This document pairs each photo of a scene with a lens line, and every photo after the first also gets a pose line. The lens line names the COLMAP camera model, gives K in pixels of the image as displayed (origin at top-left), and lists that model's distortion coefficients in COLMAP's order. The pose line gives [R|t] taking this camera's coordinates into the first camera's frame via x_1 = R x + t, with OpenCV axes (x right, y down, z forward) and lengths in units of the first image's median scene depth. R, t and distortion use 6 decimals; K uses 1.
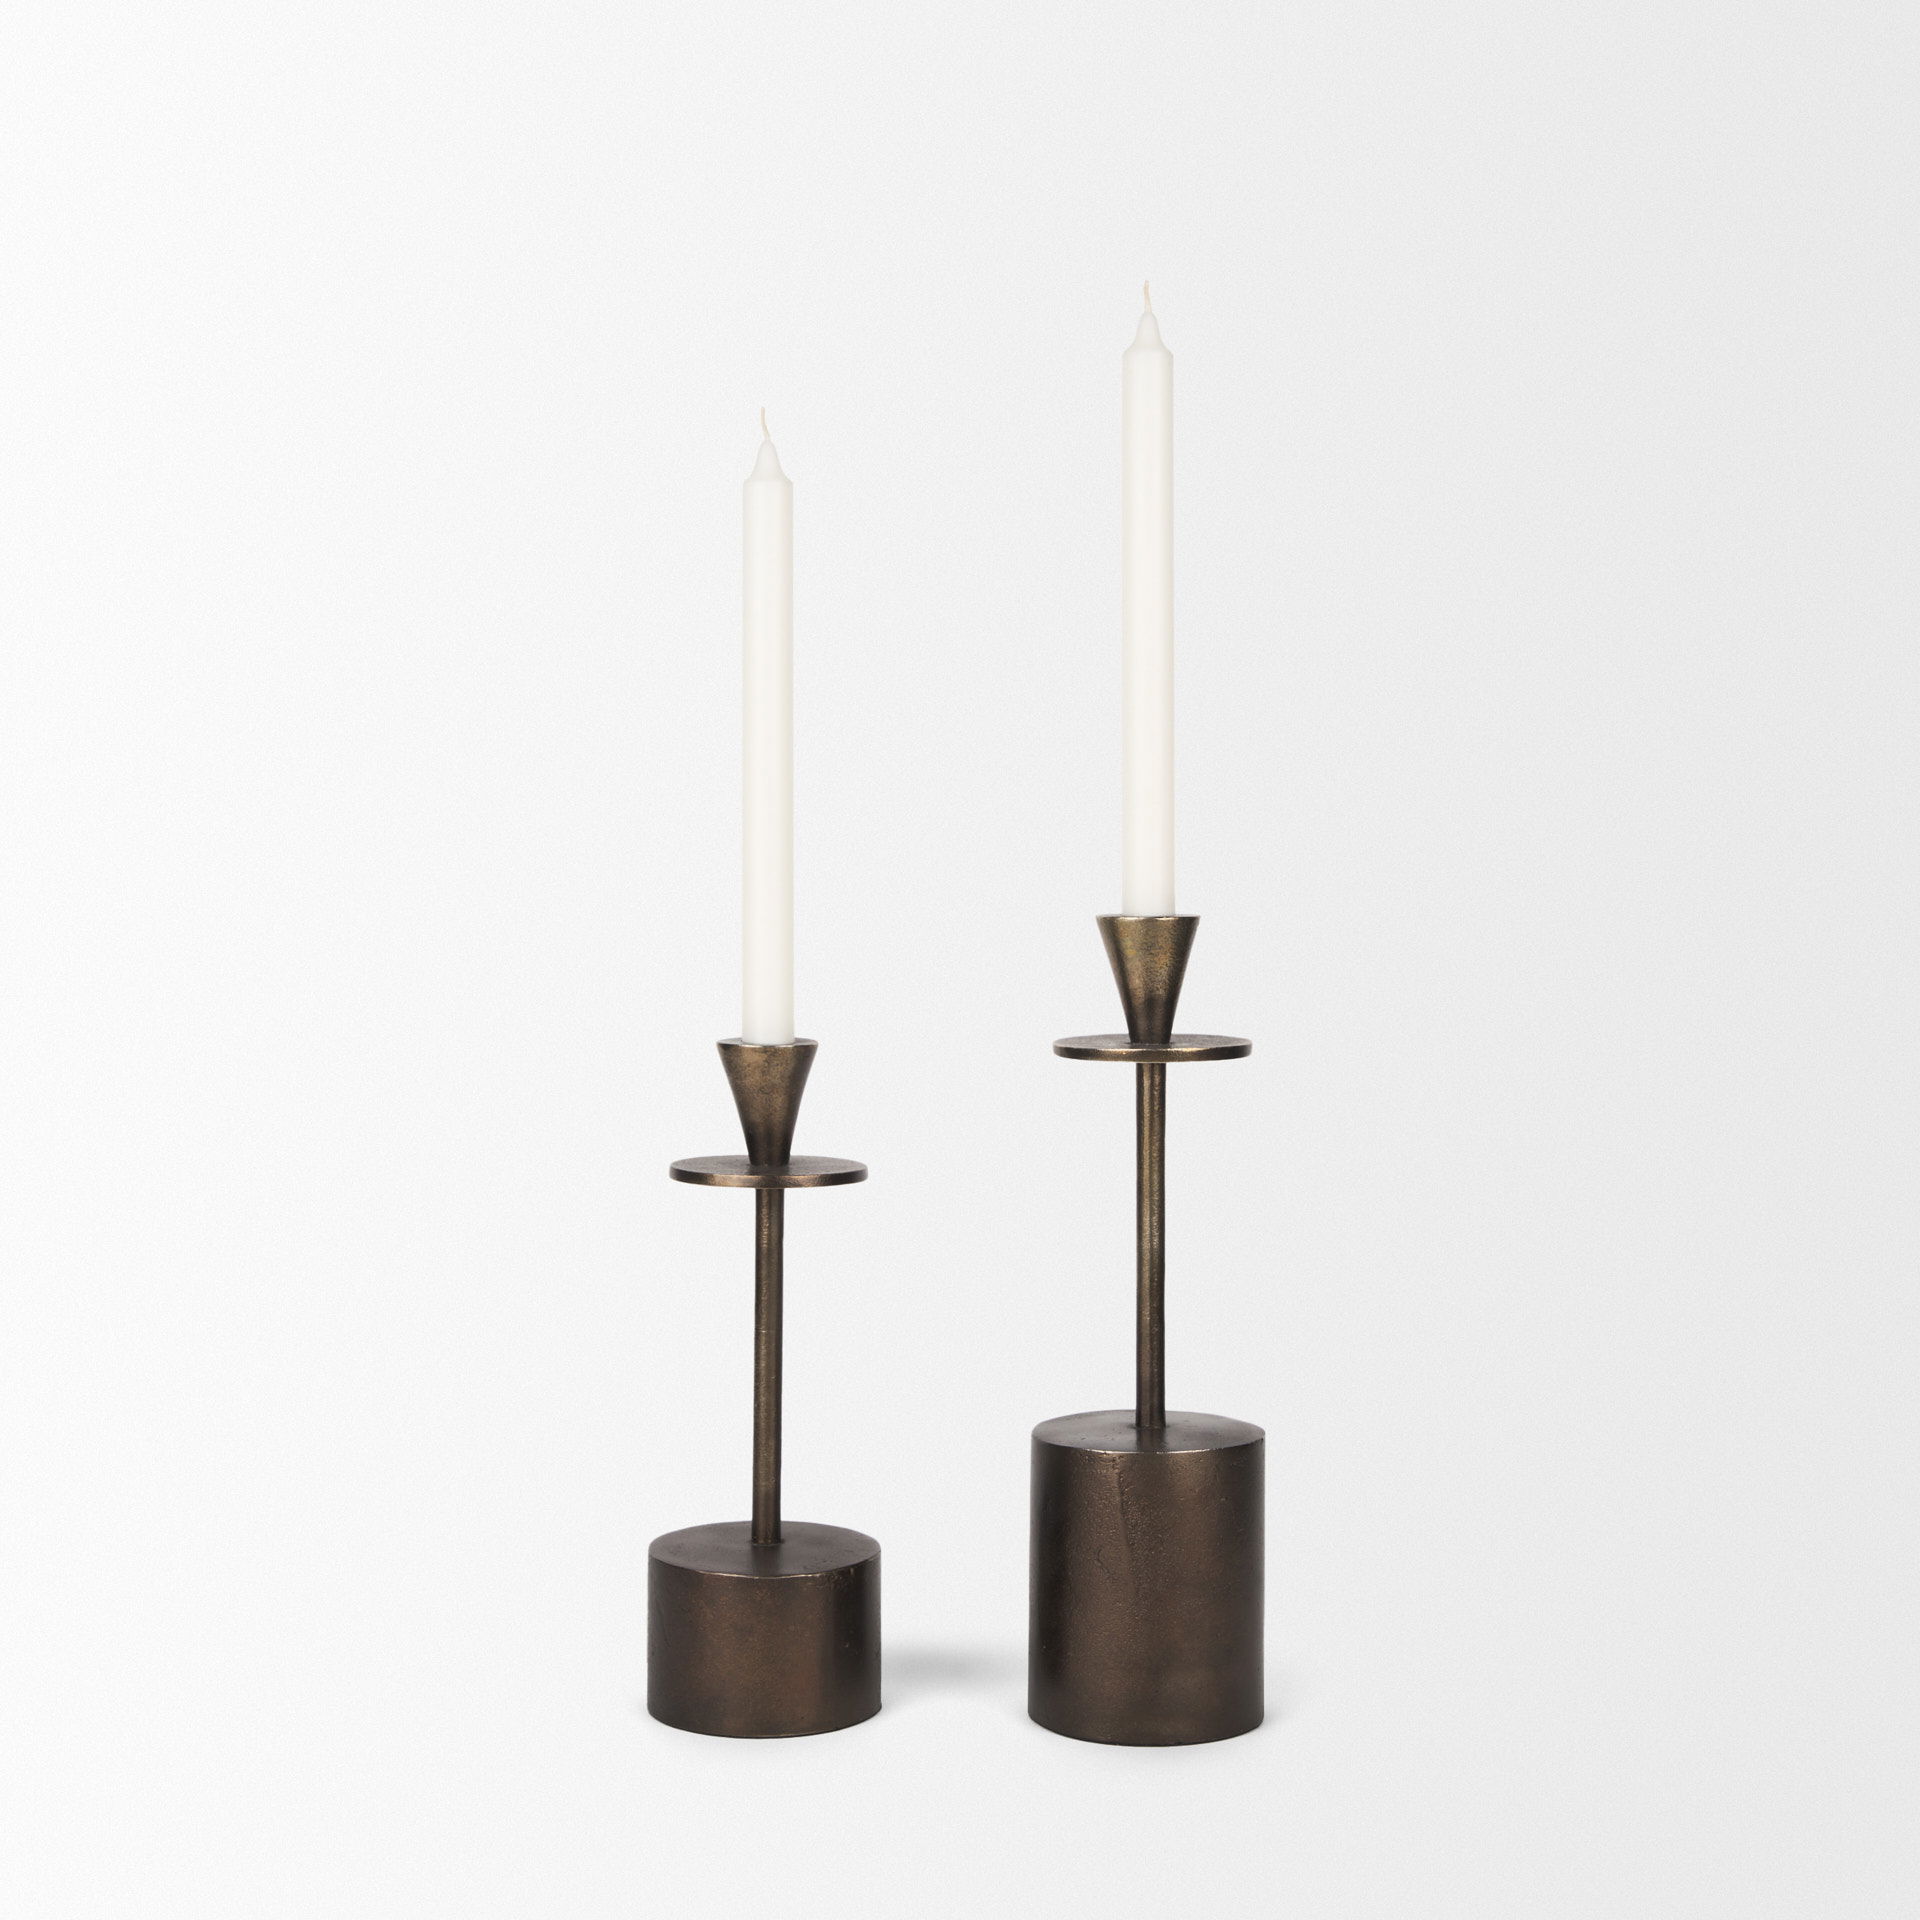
lens RADIAL K [[6887.8, 0, 957.9], [0, 6887.8, 959.5], [0, 0, 1]] dist [-0.137850, 0.000000]
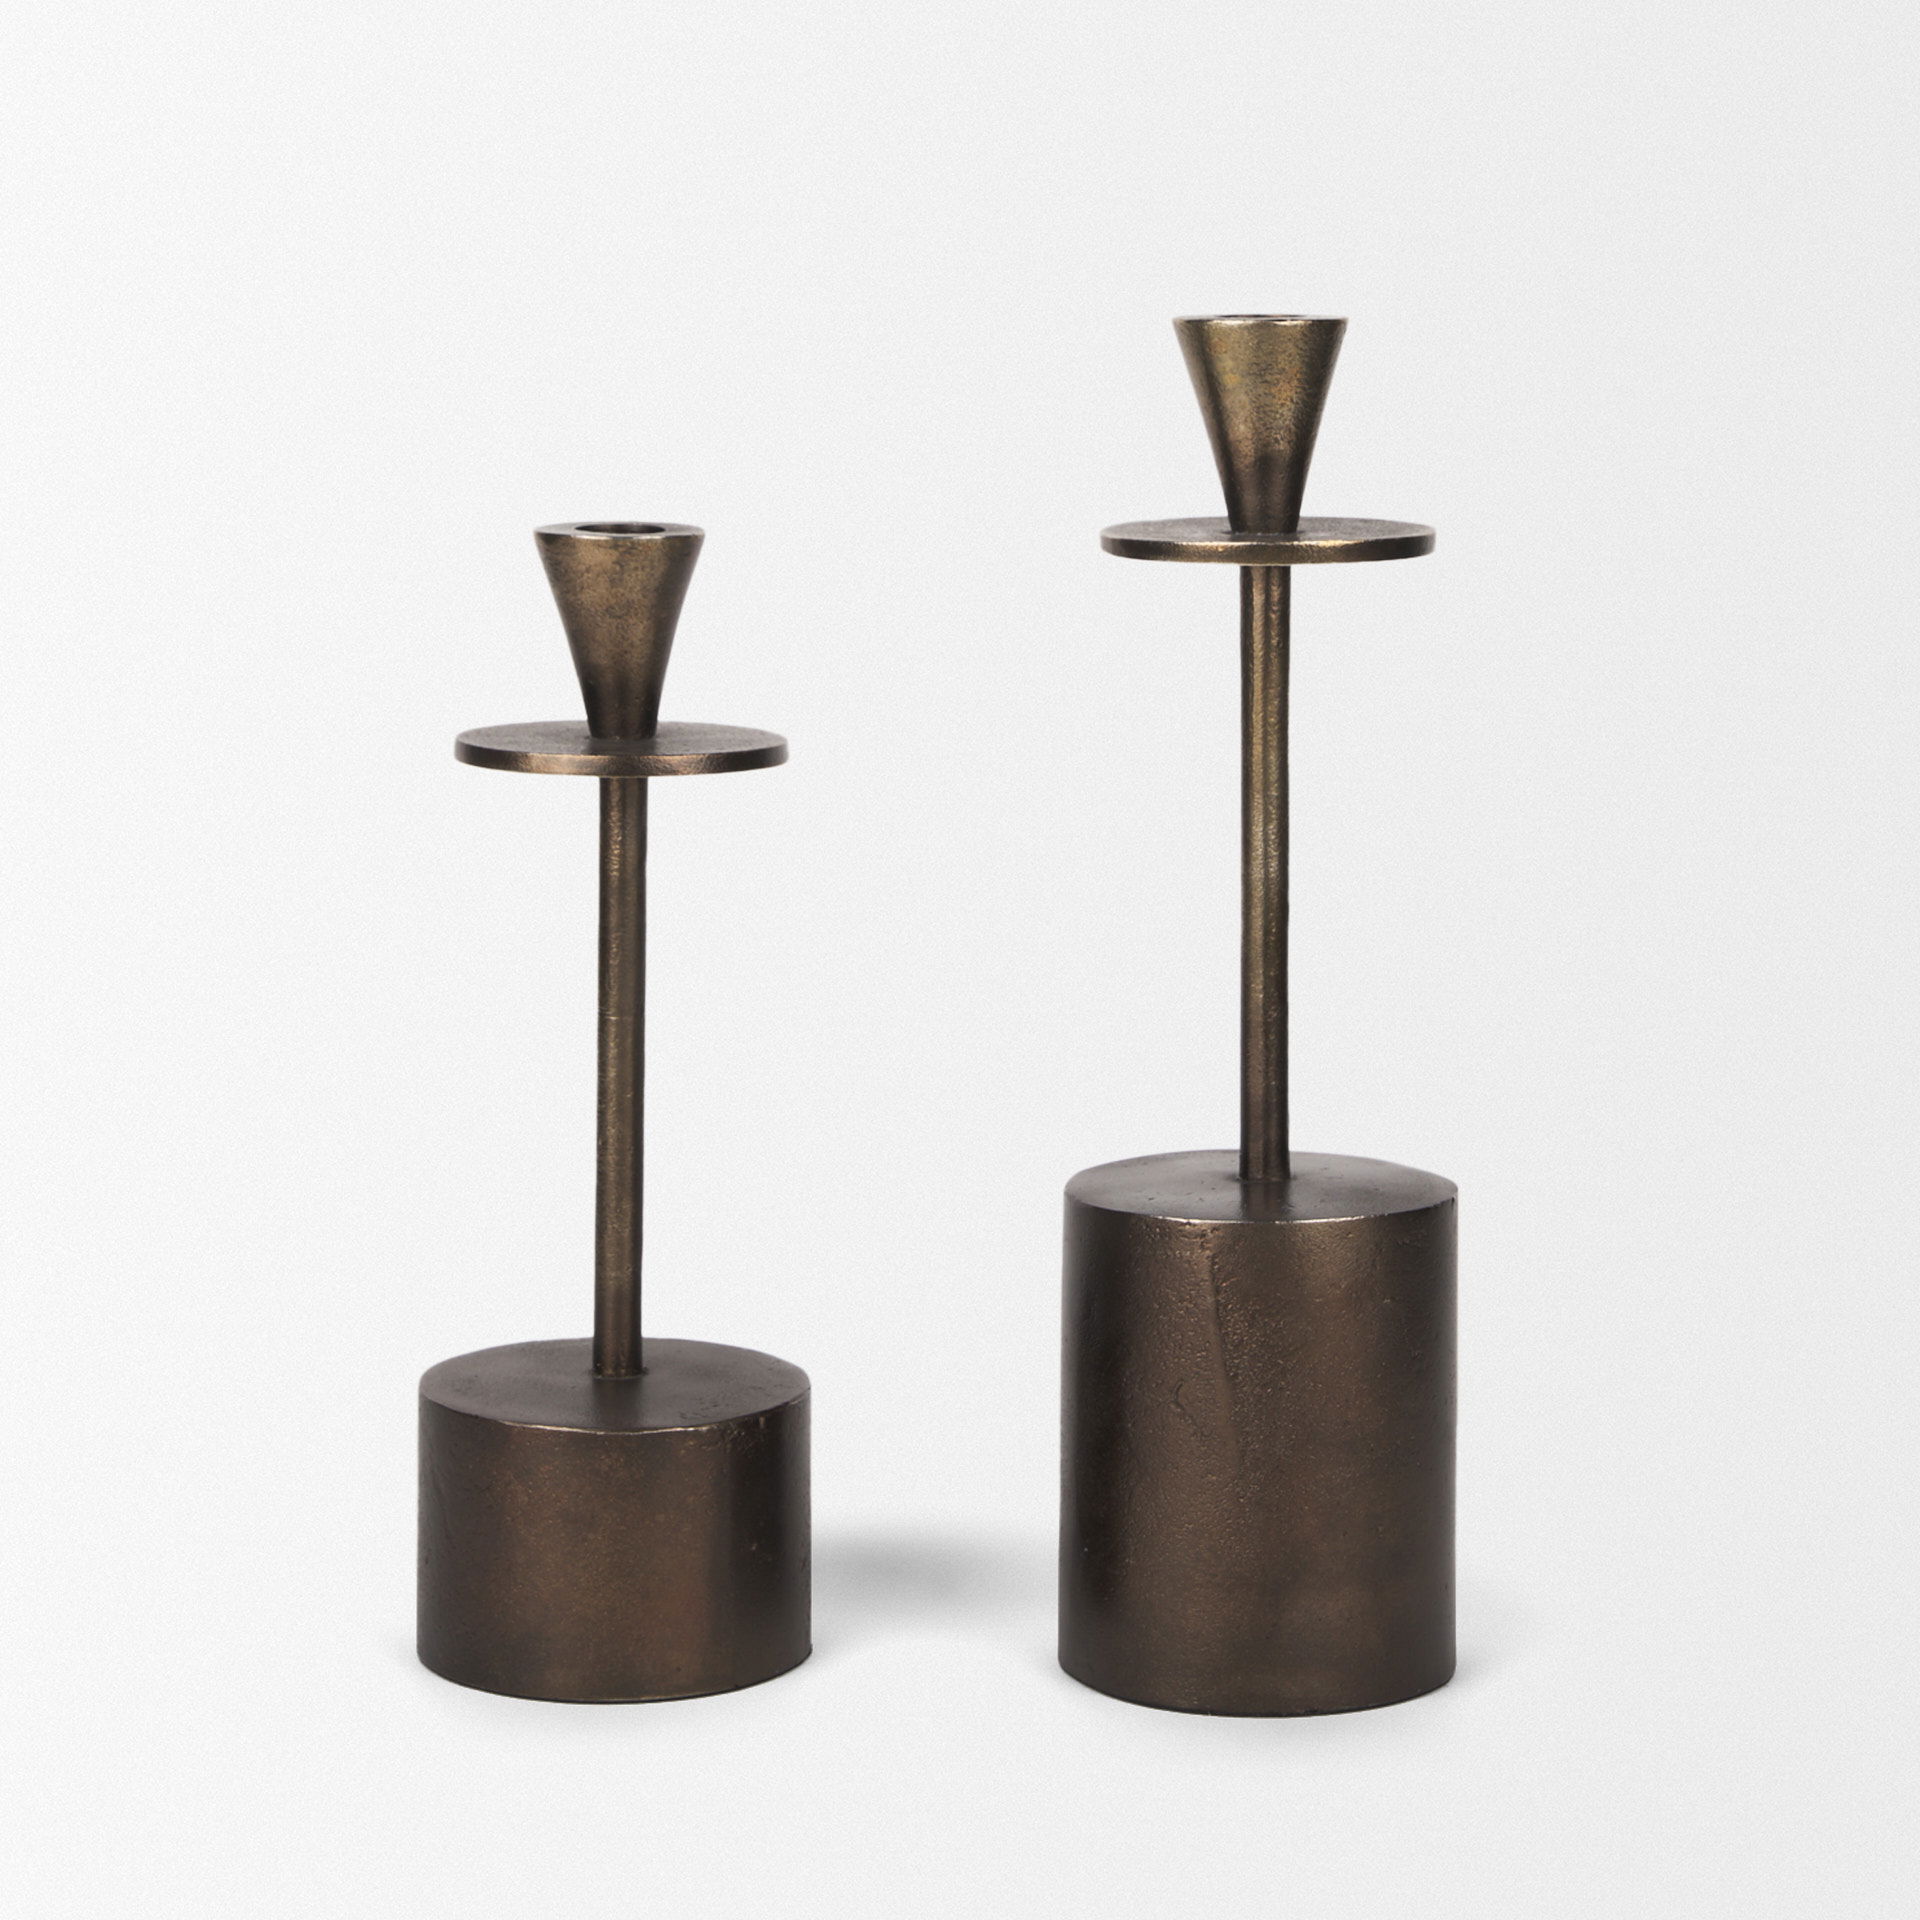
lens RADIAL K [[6887.8, 0, 957.8], [0, 6887.8, 961.5], [0, 0, 1]] dist [-0.137850, 0.000000]
pose [[0.999974, -0.000174, 0.007169, -0.002746], [-0.000263, 0.998139, 0.060980, 0.012981], [-0.007166, -0.060980, 0.998113, 0.408471]]
